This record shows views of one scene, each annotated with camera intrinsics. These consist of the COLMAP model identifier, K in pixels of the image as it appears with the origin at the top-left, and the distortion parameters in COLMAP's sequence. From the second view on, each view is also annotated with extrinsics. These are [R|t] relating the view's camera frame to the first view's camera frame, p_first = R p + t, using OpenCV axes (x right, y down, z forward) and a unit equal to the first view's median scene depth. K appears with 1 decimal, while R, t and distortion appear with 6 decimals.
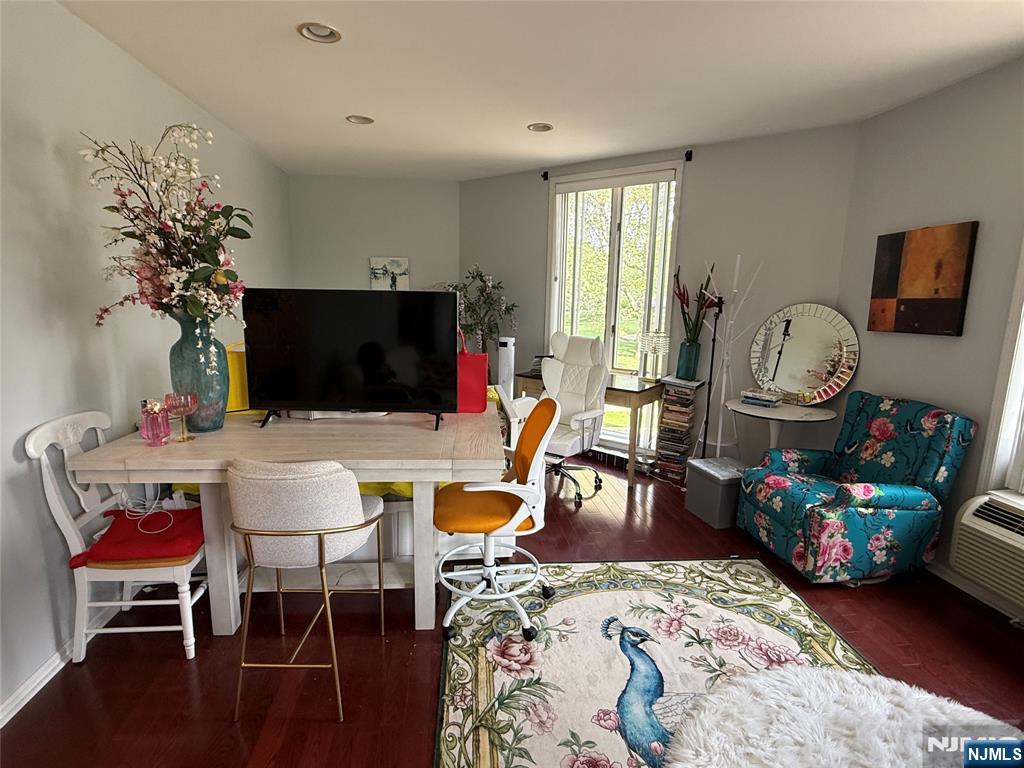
lens RADIAL K [[527.2, 0, 512.0], [0, 527.2, 384.0], [0, 0, 1]] dist [0.002112, 0.000078]
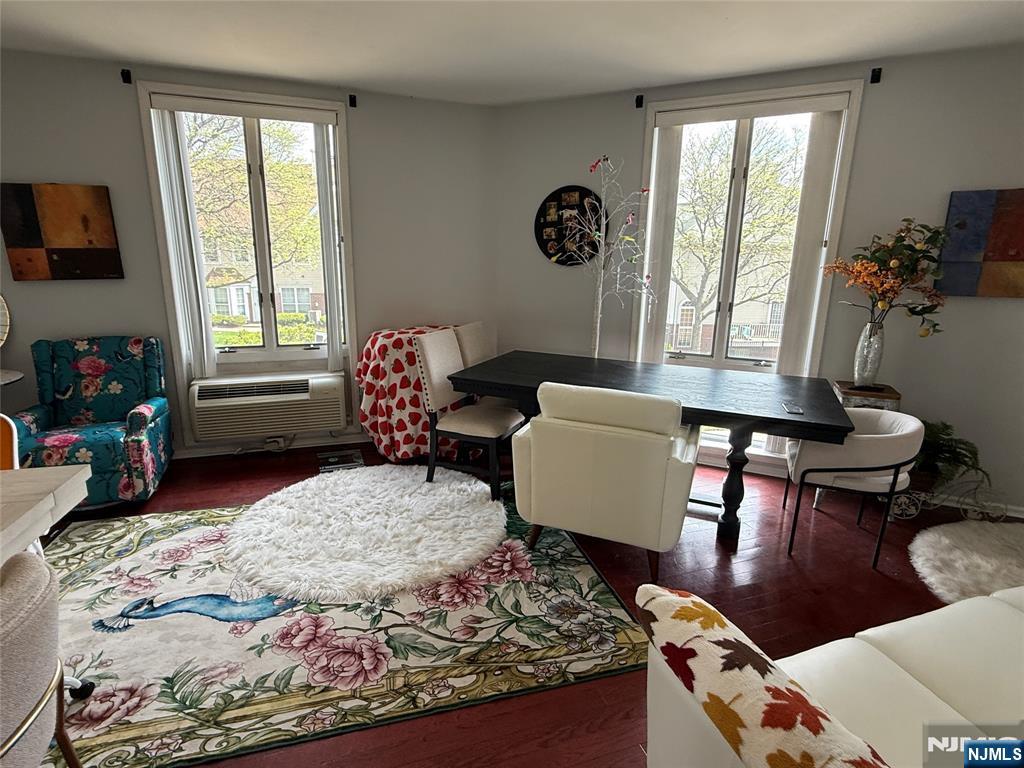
lens RADIAL K [[527.2, 0, 512.0], [0, 527.2, 384.0], [0, 0, 1]] dist [0.002112, 0.000078]
pose [[-0.214395, -0.250034, 0.944202, -0.640089], [0.149339, 0.946923, 0.284665, -0.074853], [-0.965263, 0.202036, -0.165676, 0.369960]]
